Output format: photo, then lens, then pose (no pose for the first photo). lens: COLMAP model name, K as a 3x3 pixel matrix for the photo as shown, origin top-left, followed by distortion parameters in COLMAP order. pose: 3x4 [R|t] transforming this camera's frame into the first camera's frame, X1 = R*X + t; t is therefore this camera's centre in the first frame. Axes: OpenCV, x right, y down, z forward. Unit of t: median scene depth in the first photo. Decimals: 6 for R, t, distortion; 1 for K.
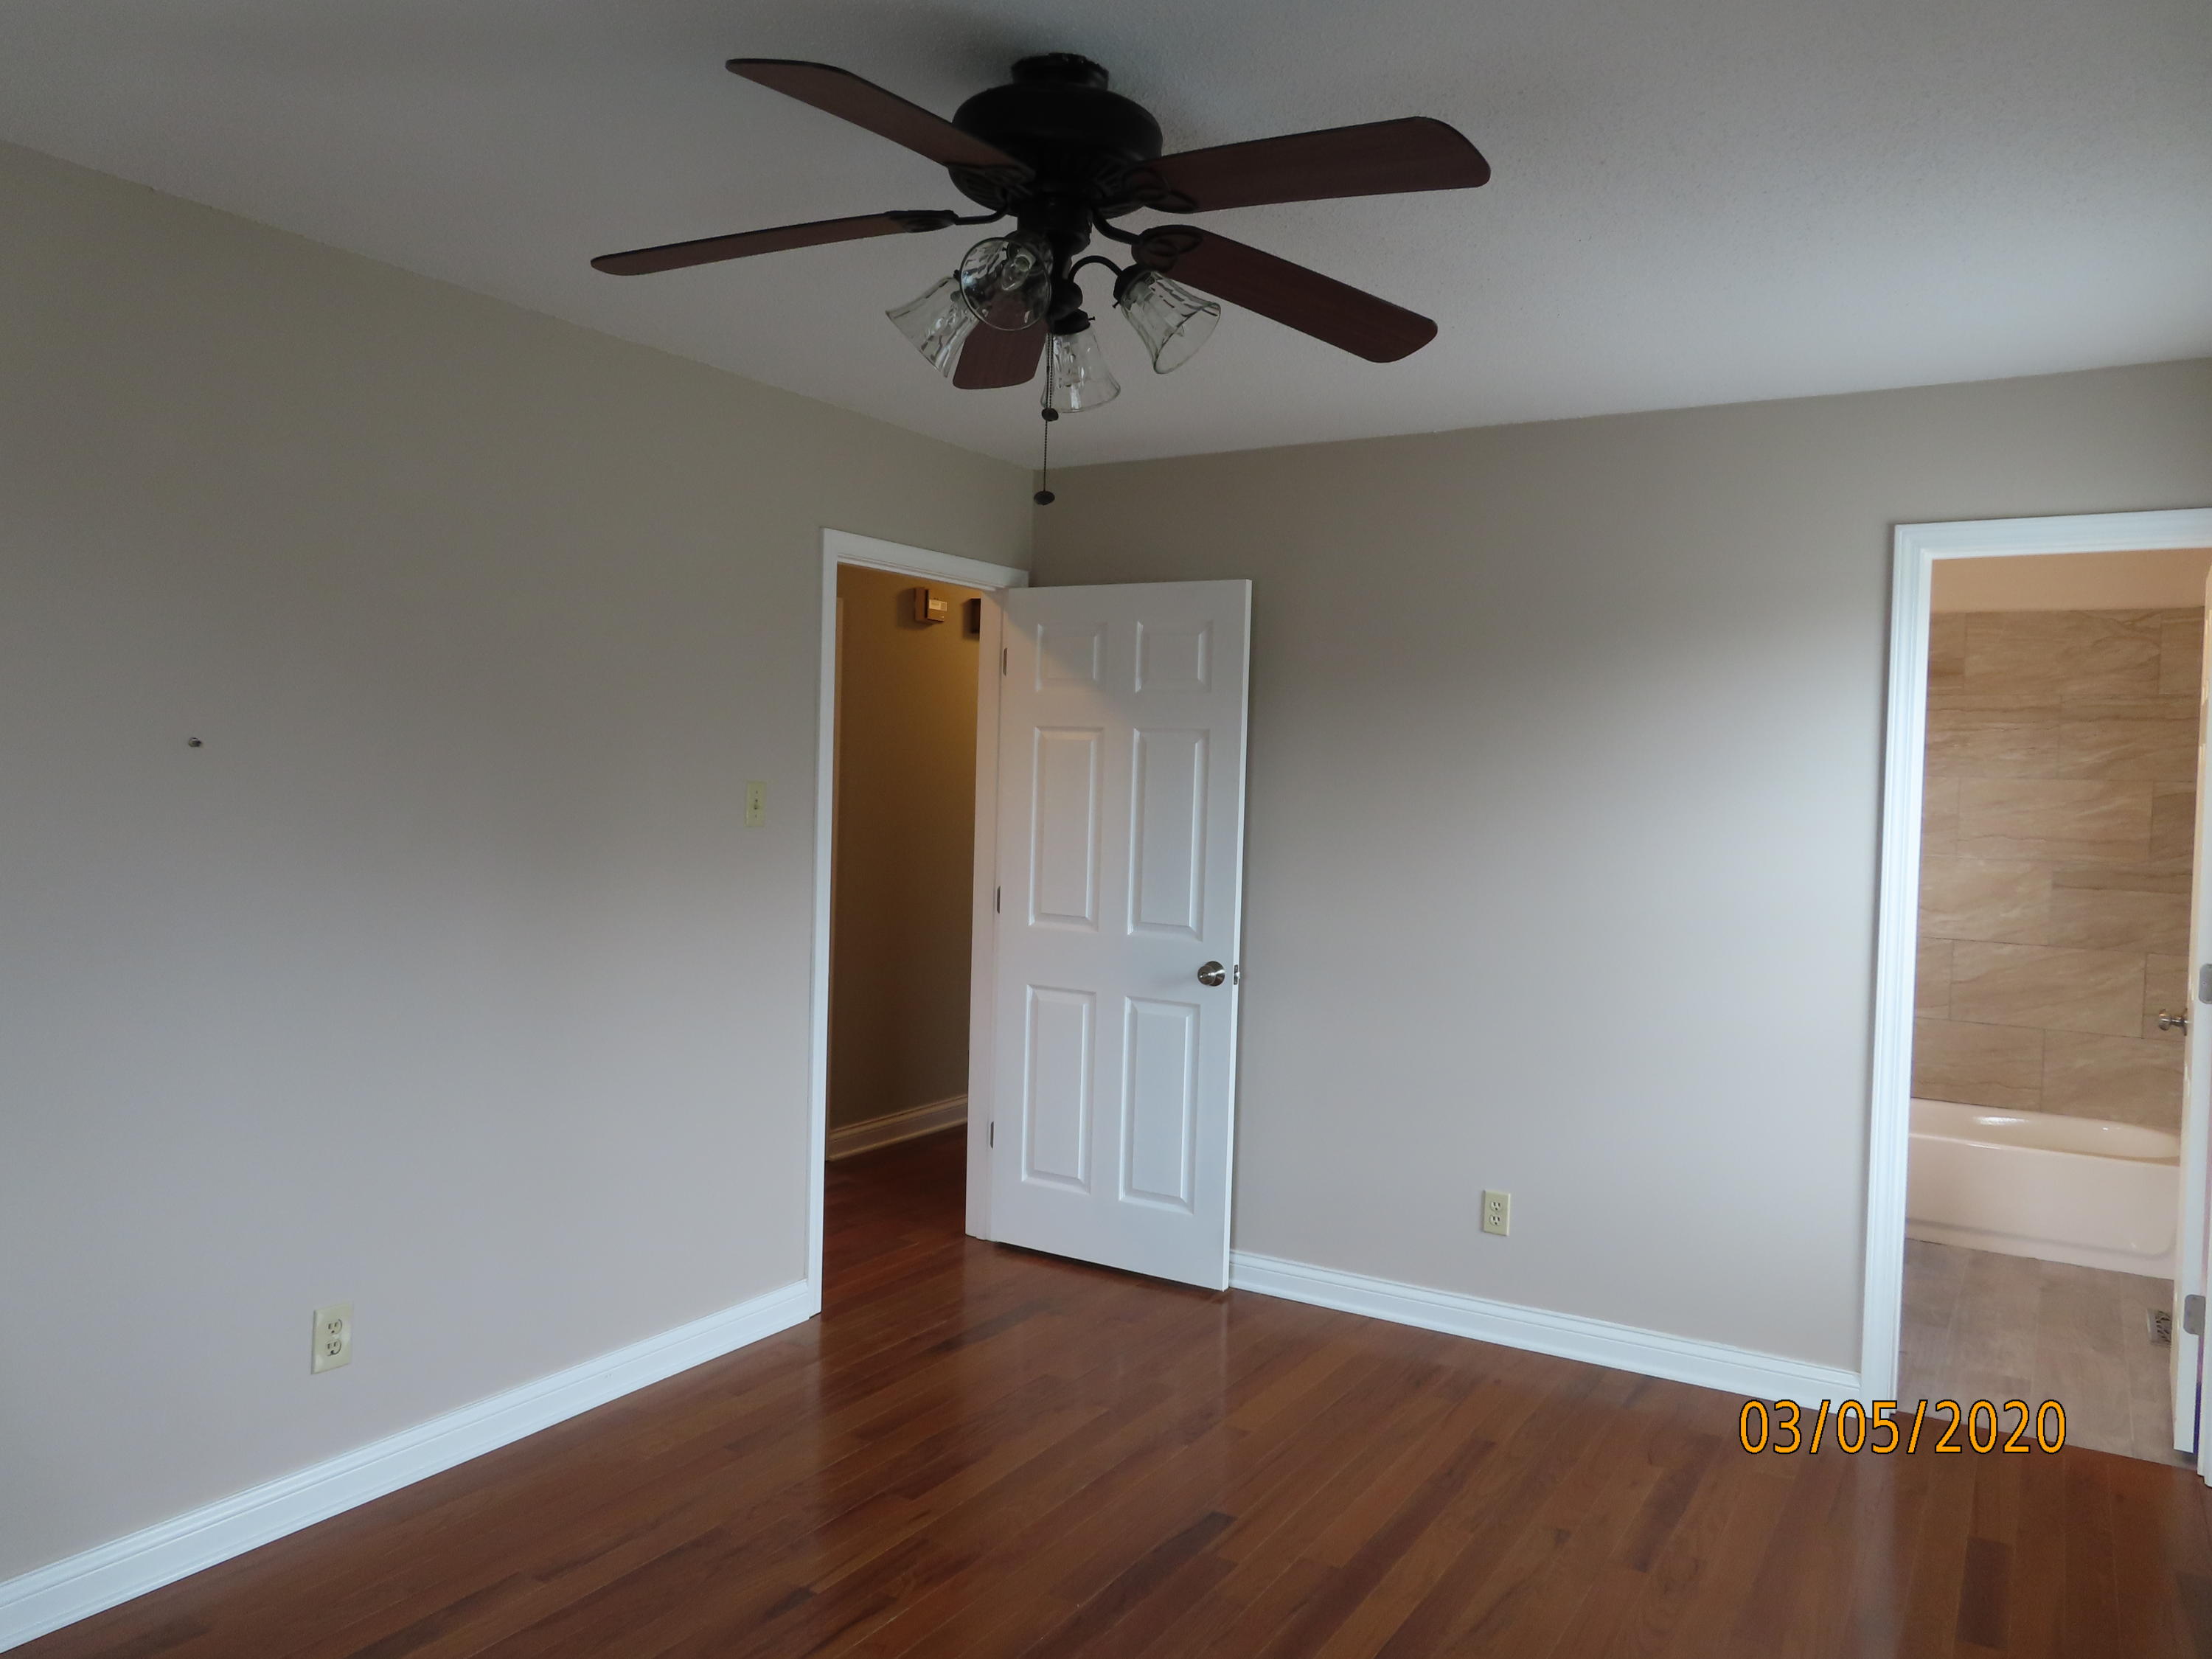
lens RADIAL K [[1565.7, 0, 1096.2], [0, 1565.7, 810.9], [0, 0, 1]] dist [-0.011464, -0.002945]
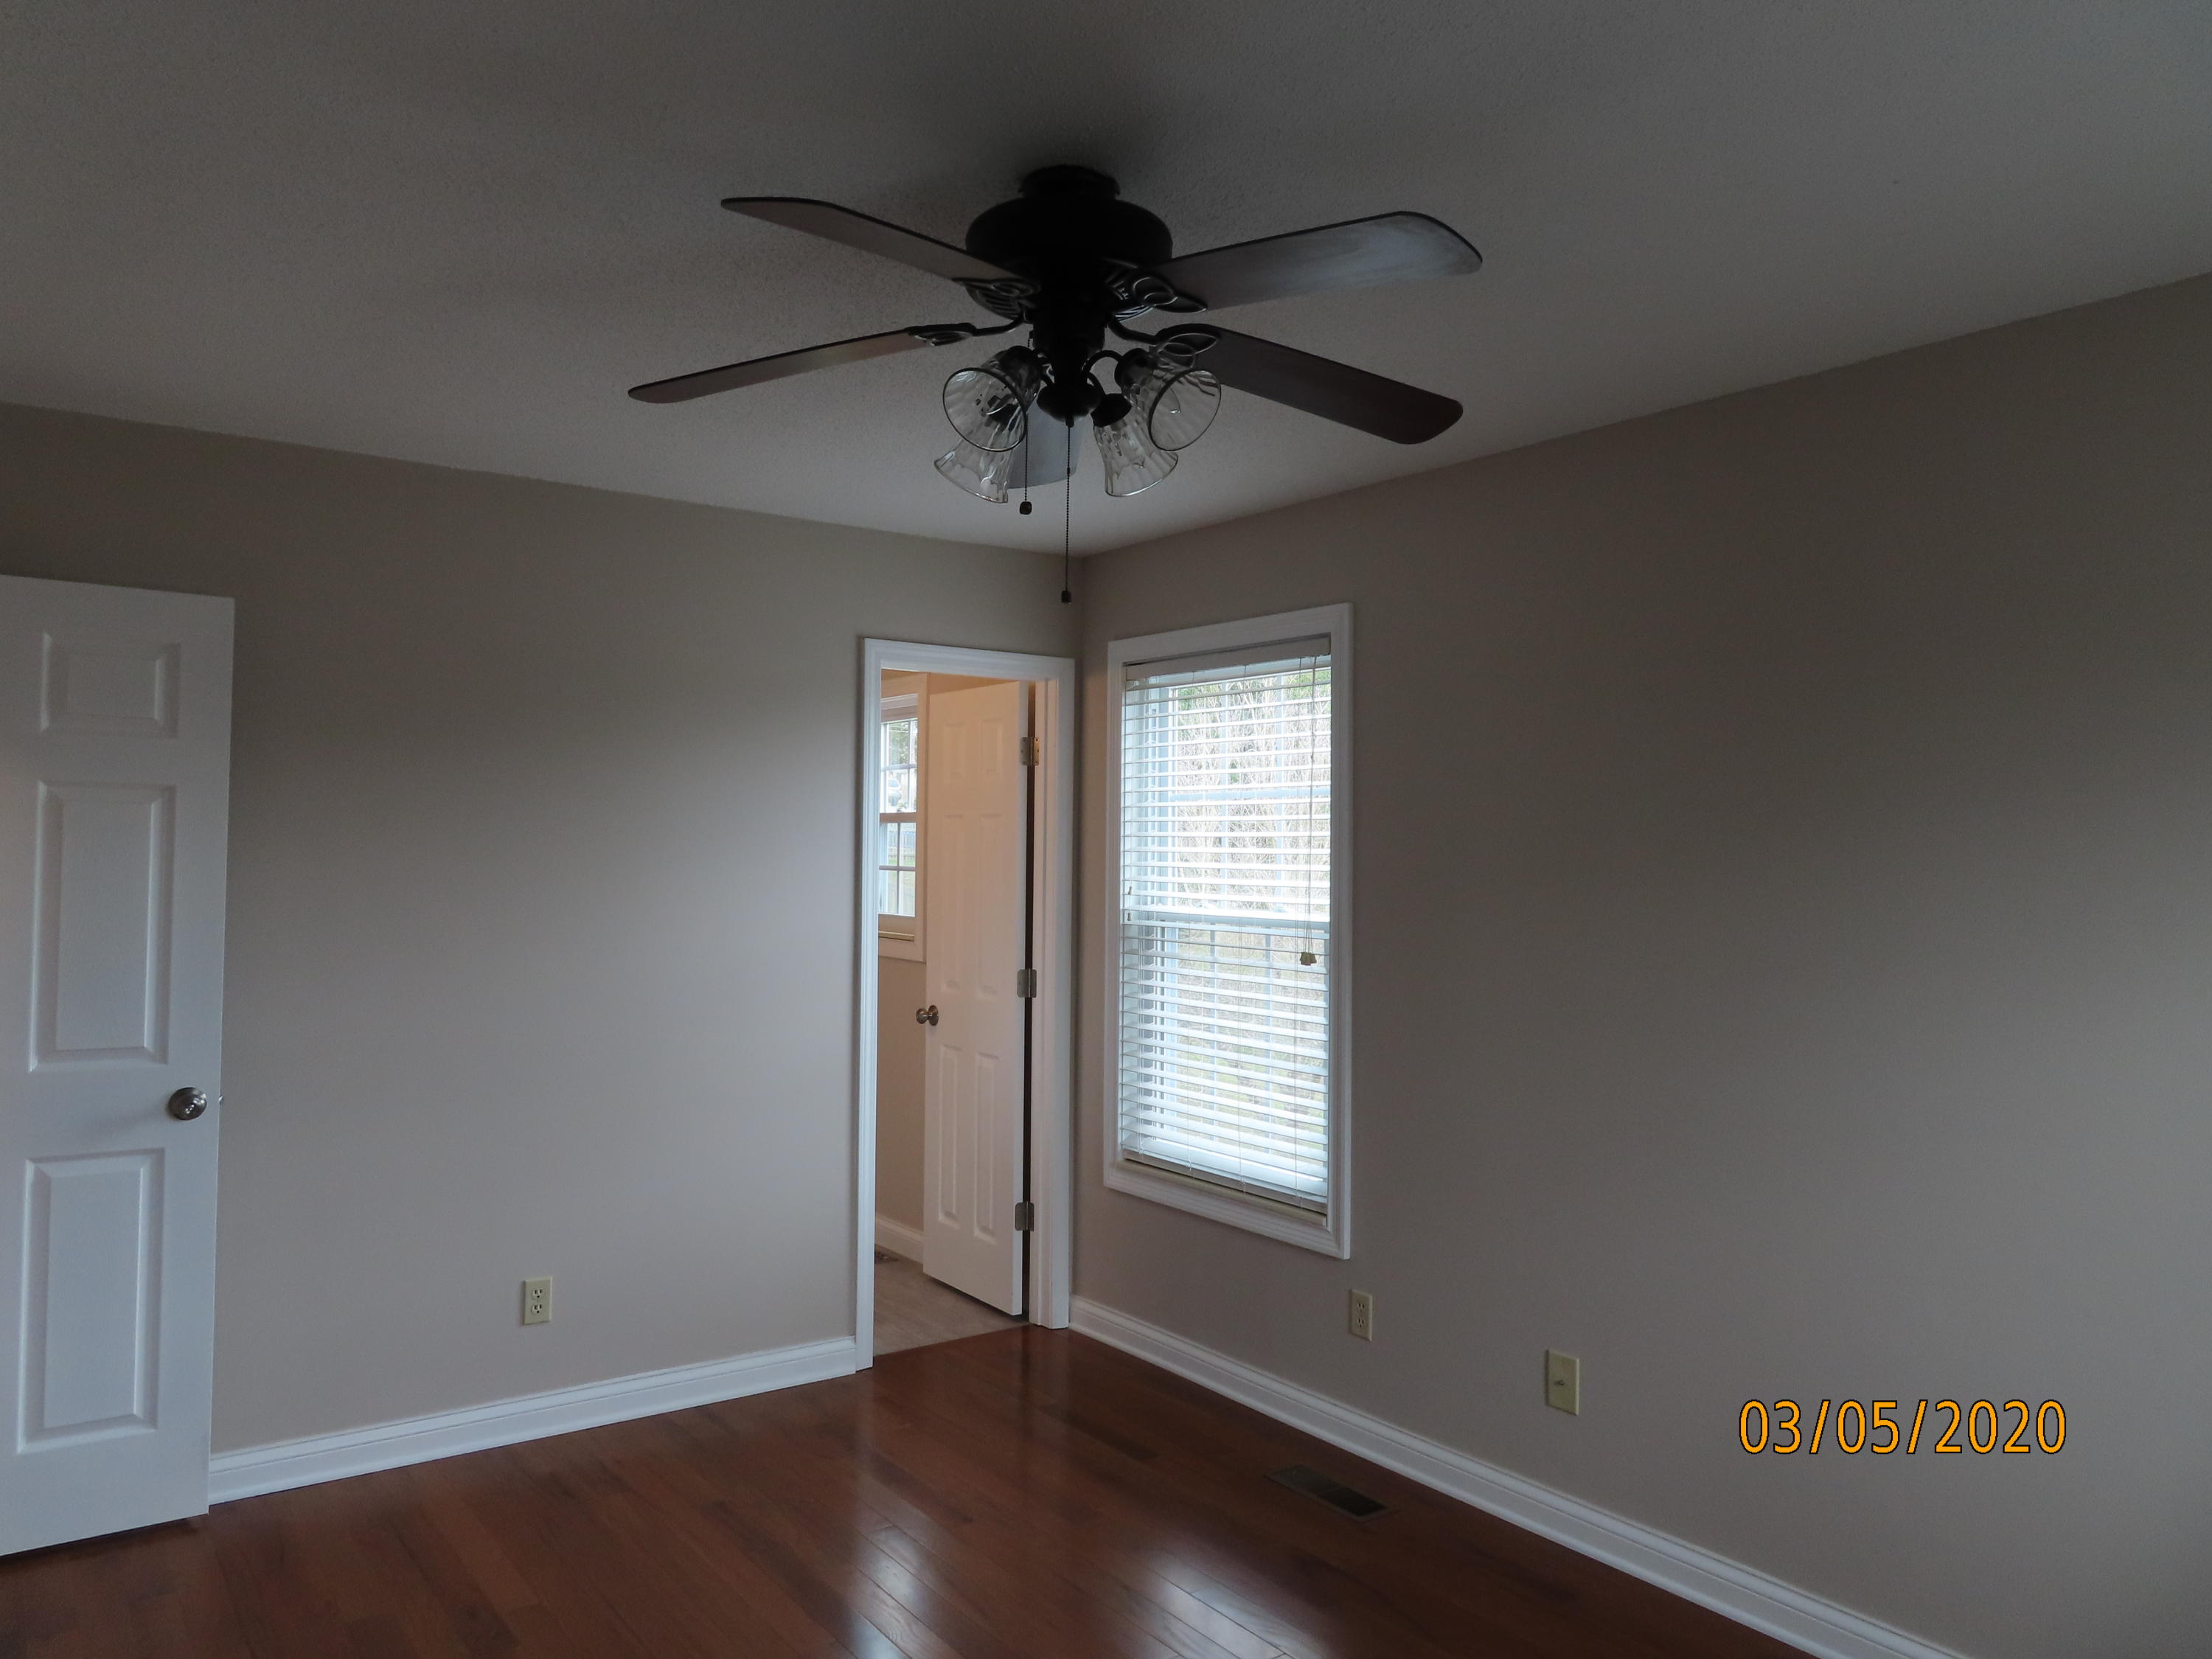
lens RADIAL K [[1565.7, 0, 1096.2], [0, 1565.7, 810.9], [0, 0, 1]] dist [-0.011464, -0.002945]
pose [[0.382868, 0.009067, 0.923759, -0.459859], [0.026876, 0.999419, -0.020949, -0.011295], [-0.923412, 0.032847, 0.382402, 0.289466]]
